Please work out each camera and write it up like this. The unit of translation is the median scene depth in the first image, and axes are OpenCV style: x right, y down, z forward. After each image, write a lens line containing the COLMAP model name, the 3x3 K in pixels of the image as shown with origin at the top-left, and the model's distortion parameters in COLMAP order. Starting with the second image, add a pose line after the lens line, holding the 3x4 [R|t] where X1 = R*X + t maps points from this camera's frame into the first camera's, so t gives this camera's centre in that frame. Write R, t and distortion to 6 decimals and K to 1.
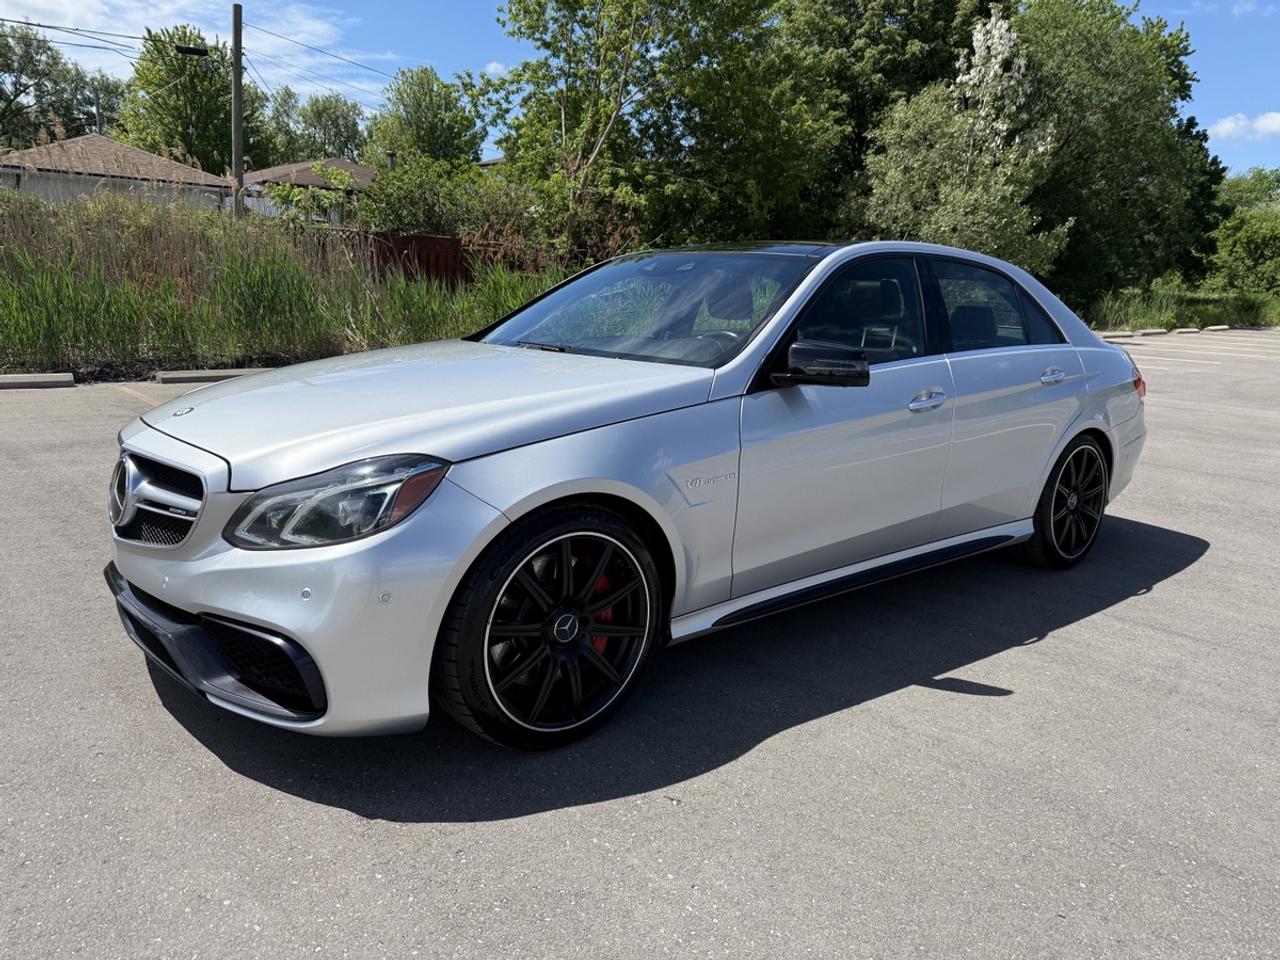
lens RADIAL K [[916.8, 0, 646.5], [0, 916.8, 480.6], [0, 0, 1]] dist [0.018401, -0.024285]
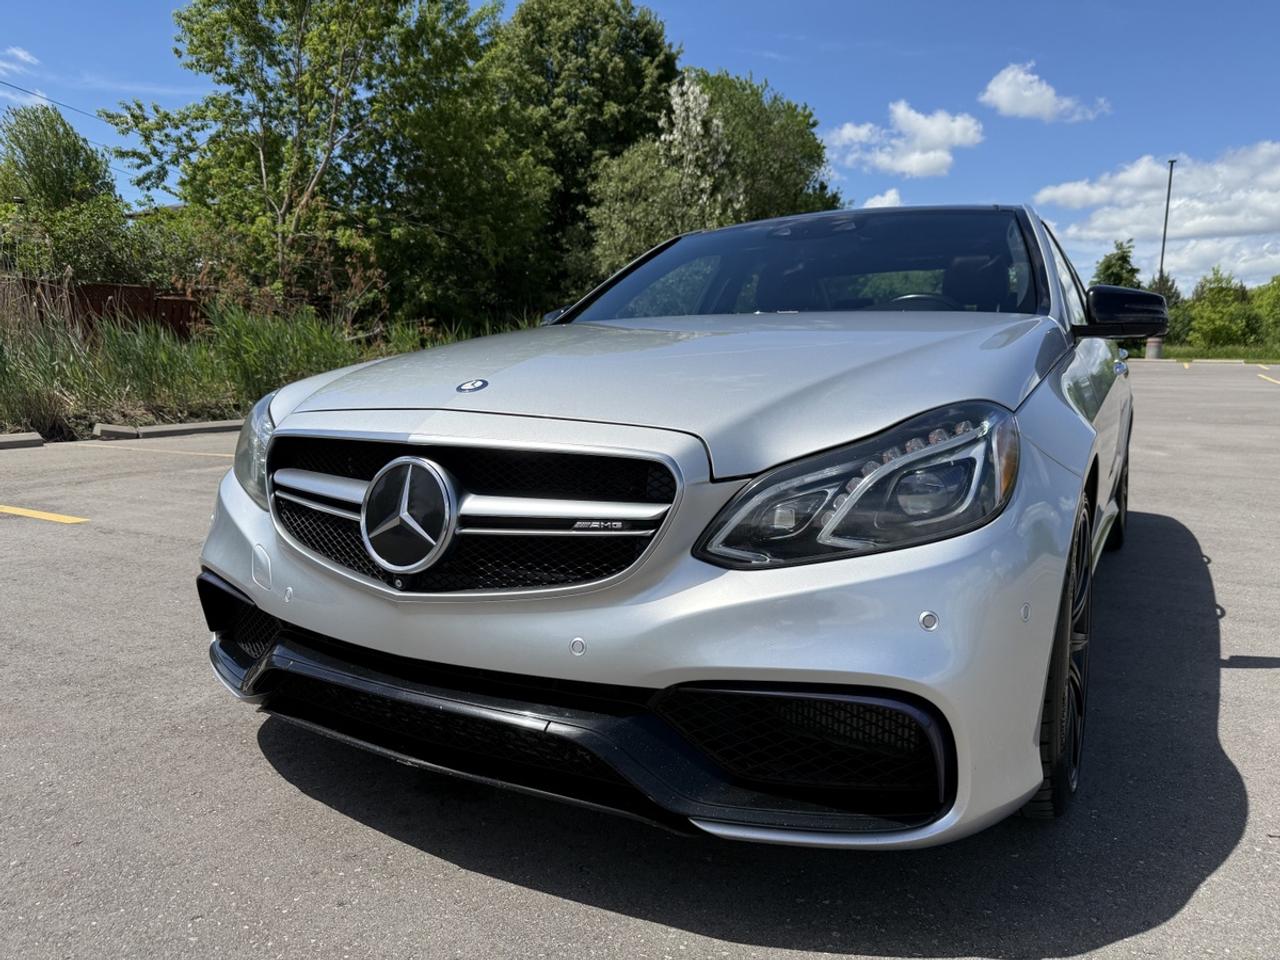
lens RADIAL K [[916.8, 0, 631.1], [0, 916.8, 486.1], [0, 0, 1]] dist [0.018401, -0.024285]
pose [[0.940865, -0.075818, 0.330190, -0.075382], [0.095618, 0.994440, -0.044117, 0.003942], [-0.325009, 0.073080, 0.942883, 0.046037]]
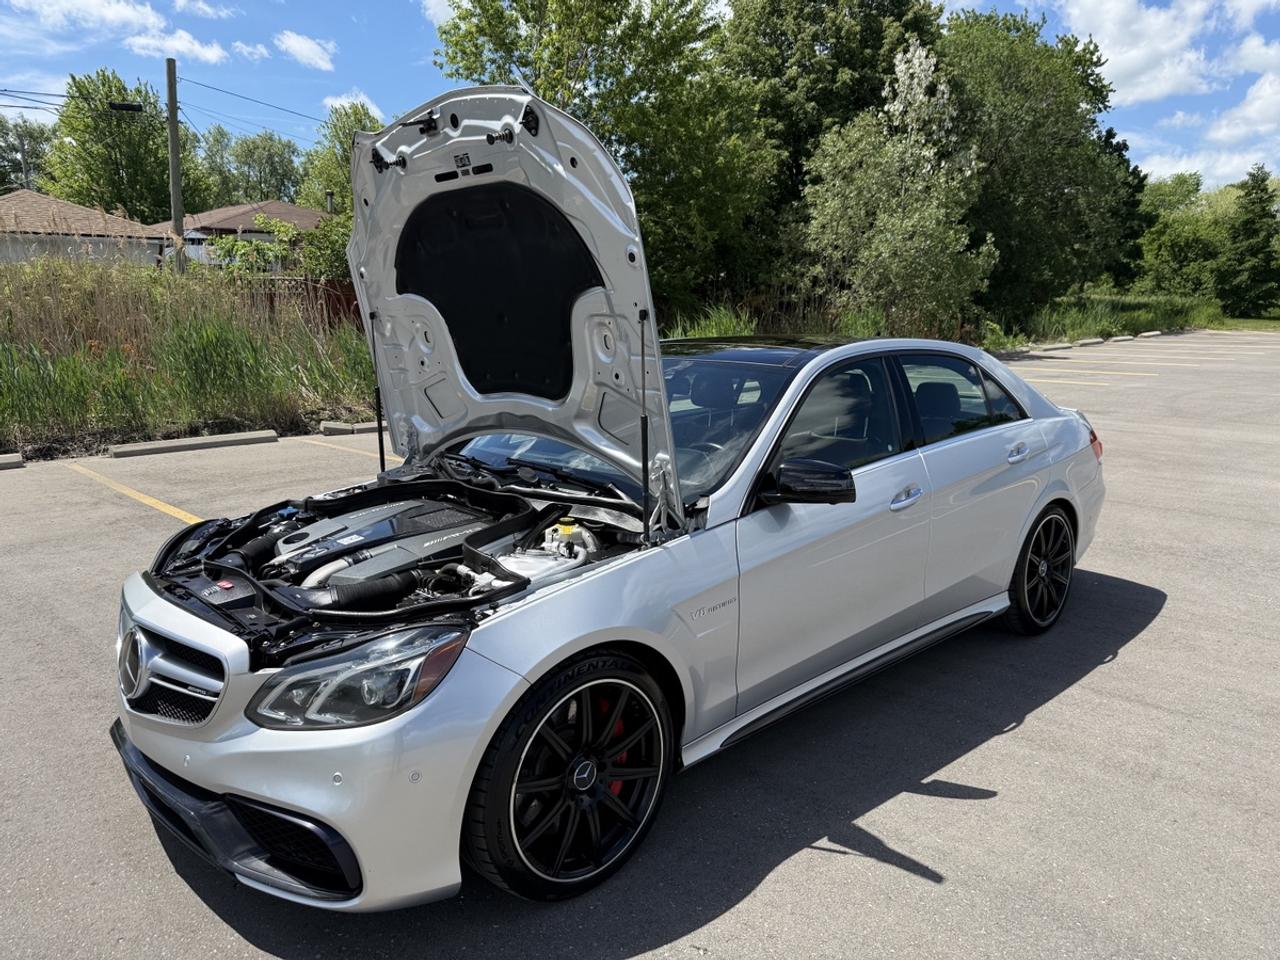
lens RADIAL K [[916.8, 0, 642.3], [0, 916.8, 479.6], [0, 0, 1]] dist [0.018401, -0.024285]
pose [[0.997553, -0.051680, 0.047081, -0.006323], [0.052582, 0.998452, -0.018128, -0.016872], [-0.046071, 0.020559, 0.998727, -0.003893]]
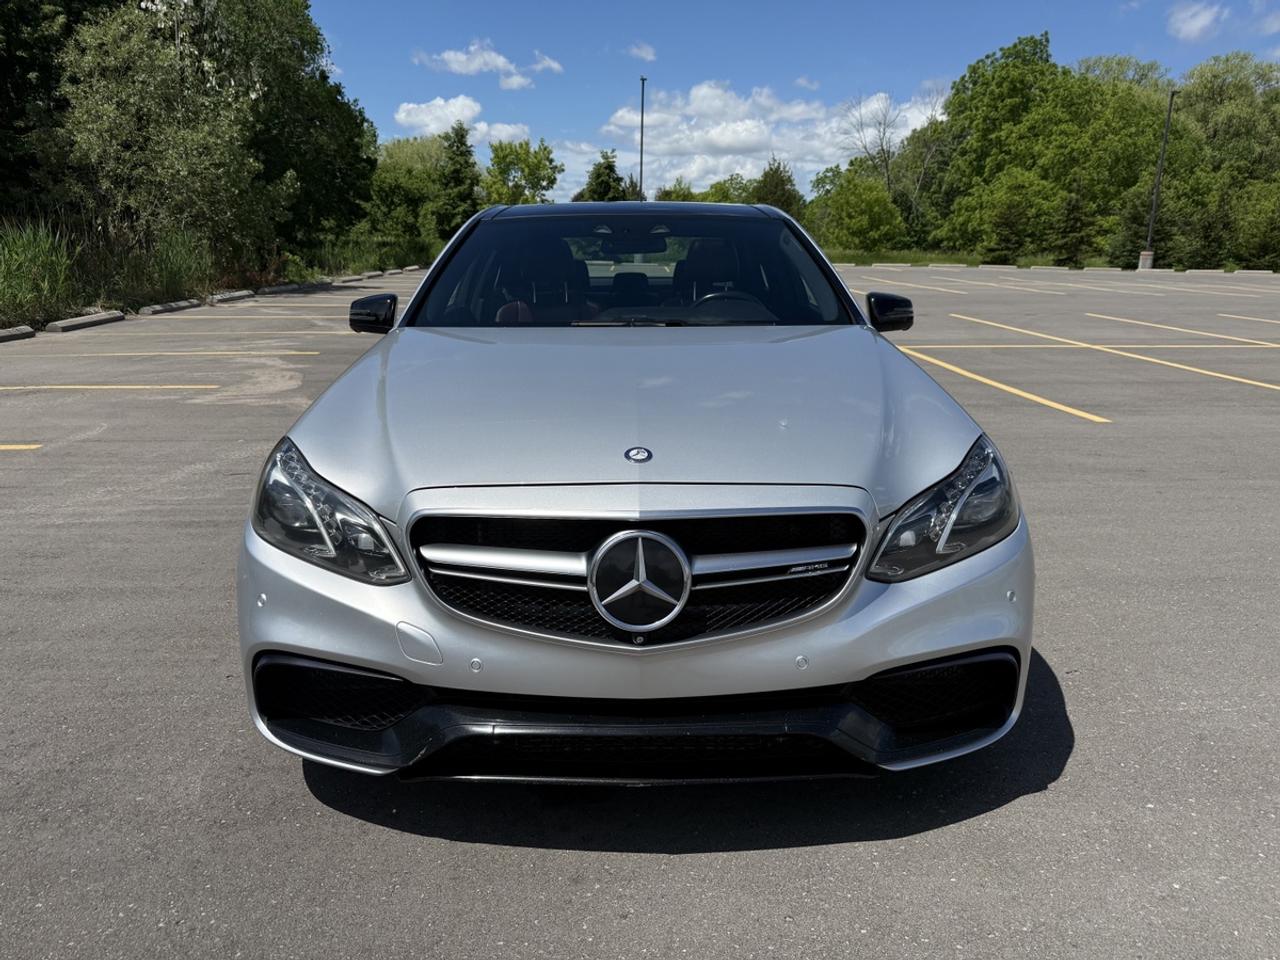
lens RADIAL K [[916.8, 0, 634.9], [0, 916.8, 481.1], [0, 0, 1]] dist [0.018401, -0.024285]
pose [[0.634049, -0.219373, 0.741524, -0.127894], [0.176766, 0.974644, 0.137194, -0.018847], [-0.752819, 0.044088, 0.656750, 0.065681]]
